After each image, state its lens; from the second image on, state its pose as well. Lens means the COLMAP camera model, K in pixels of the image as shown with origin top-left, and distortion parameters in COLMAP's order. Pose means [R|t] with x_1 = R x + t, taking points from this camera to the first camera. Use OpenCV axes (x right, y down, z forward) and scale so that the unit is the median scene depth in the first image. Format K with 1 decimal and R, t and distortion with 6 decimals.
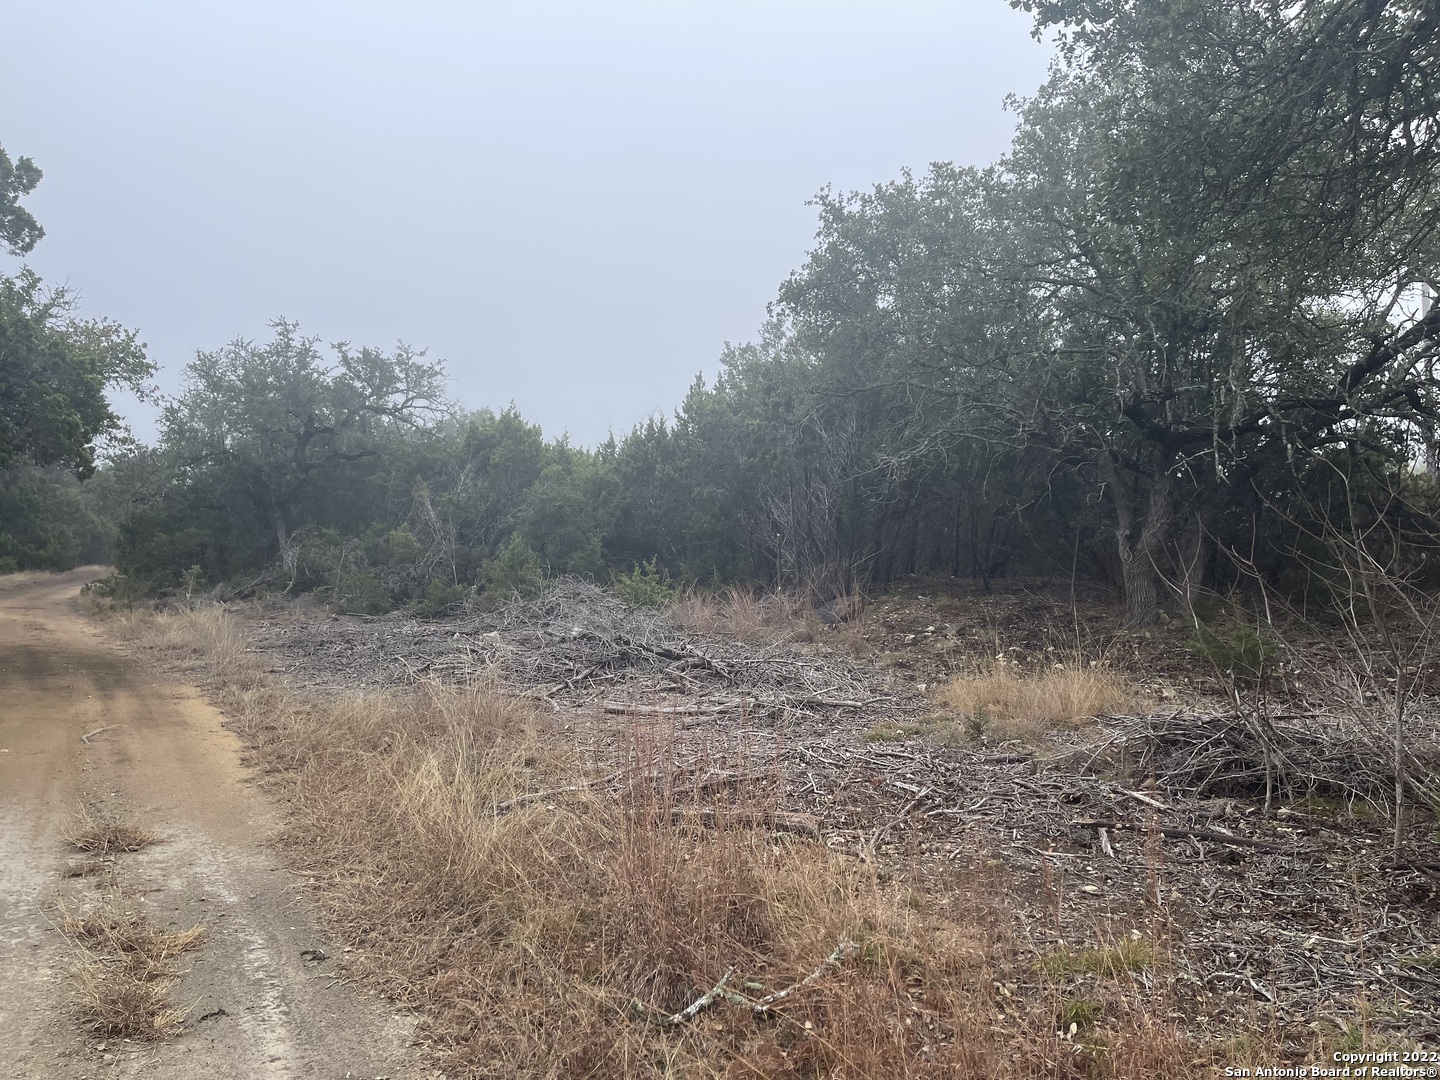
lens RADIAL K [[1073.2, 0, 718.5], [0, 1073.2, 539.4], [0, 0, 1]] dist [-0.009488, -0.007198]
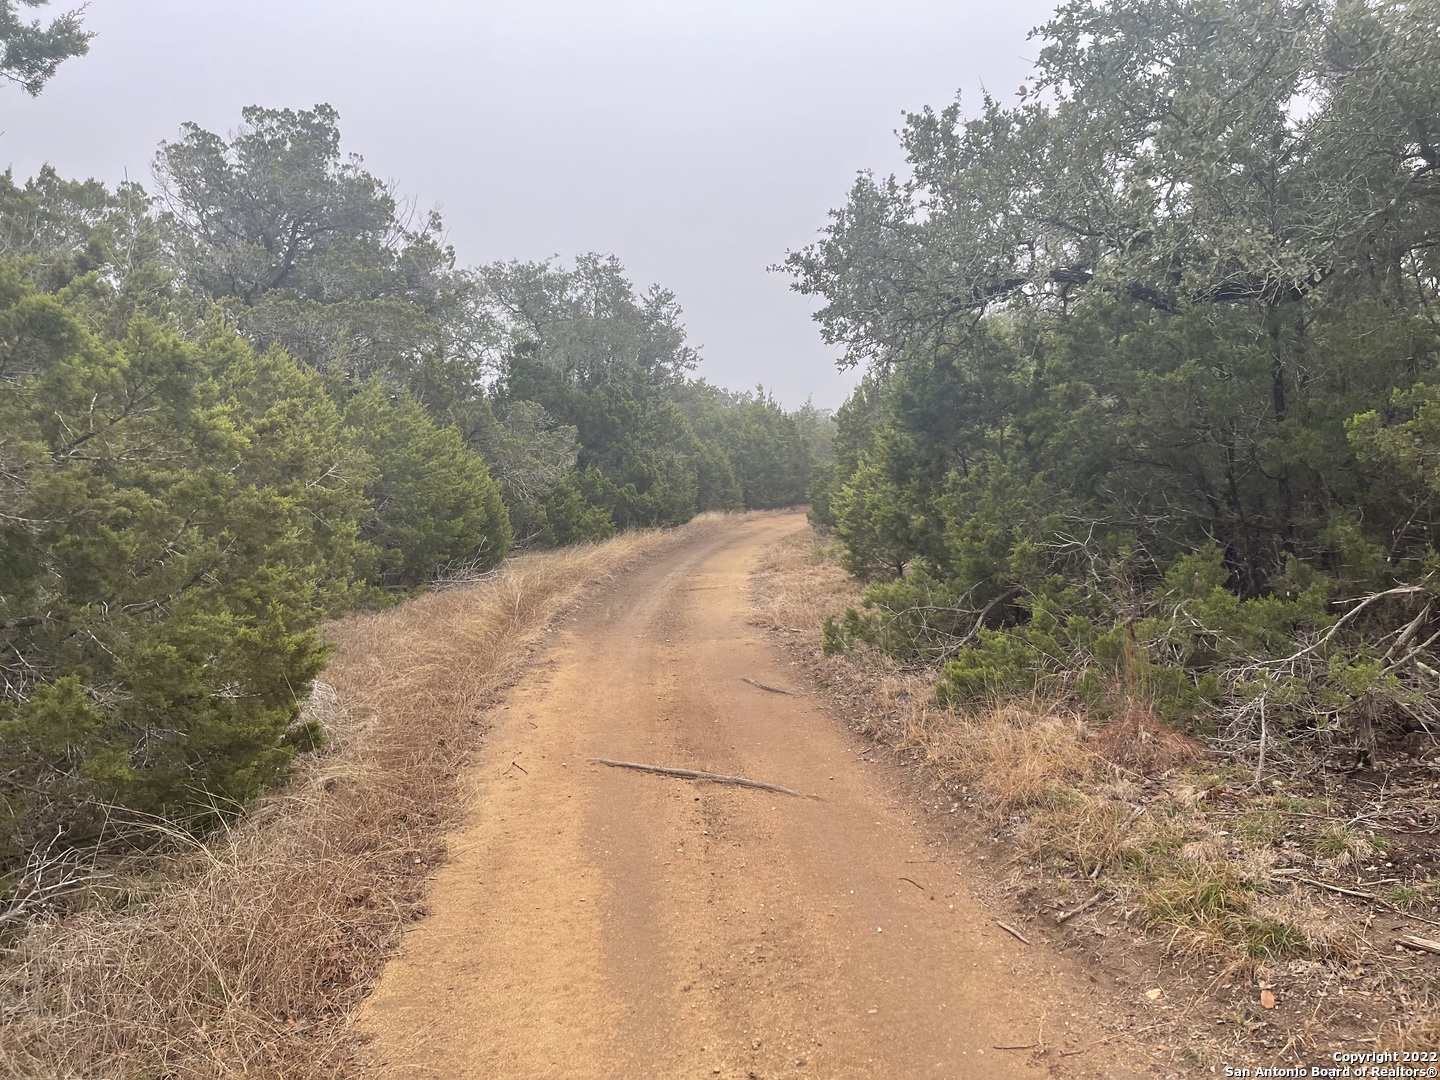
lens RADIAL K [[1073.2, 0, 718.6], [0, 1073.2, 536.3], [0, 0, 1]] dist [-0.009488, -0.007198]
pose [[0.888281, -0.026403, -0.458542, -0.325313], [0.057409, 0.996900, 0.053811, 0.004384], [0.455699, -0.074123, 0.887042, 0.488360]]
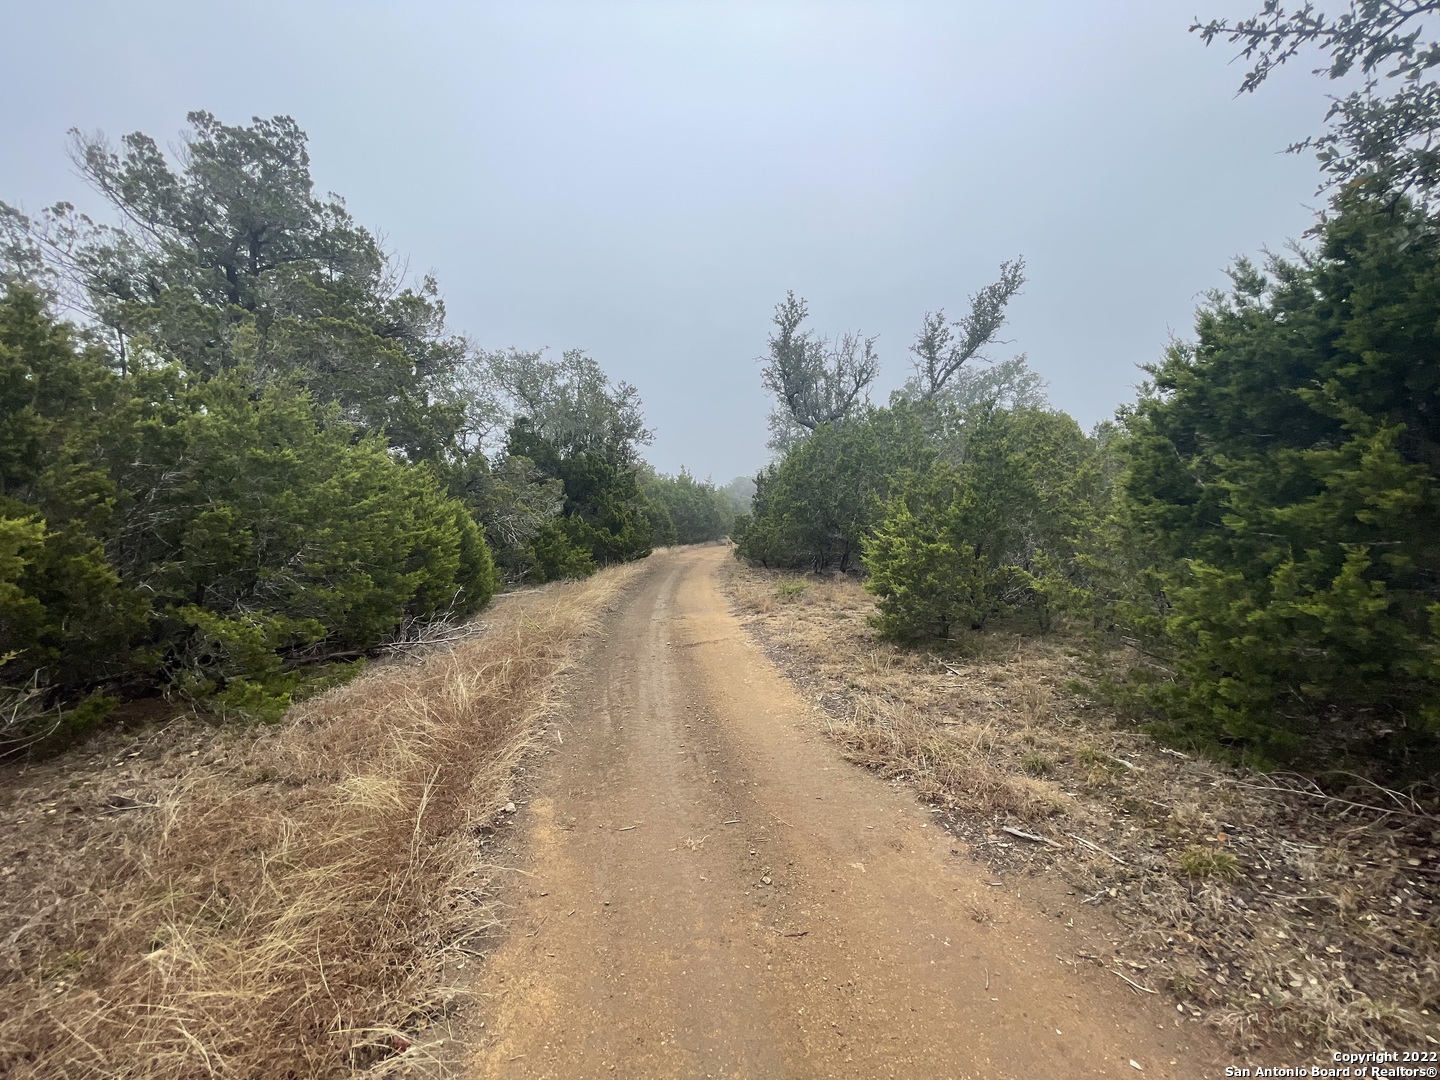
lens RADIAL K [[582.6, 0, 725.7], [0, 582.6, 540.6], [0, 0, 1]] dist [-0.016417, -0.000214]
pose [[0.944359, -0.037388, -0.326785, -0.423956], [0.051953, 0.998002, 0.035953, 0.003162], [0.324787, -0.050930, 0.944415, 0.630378]]
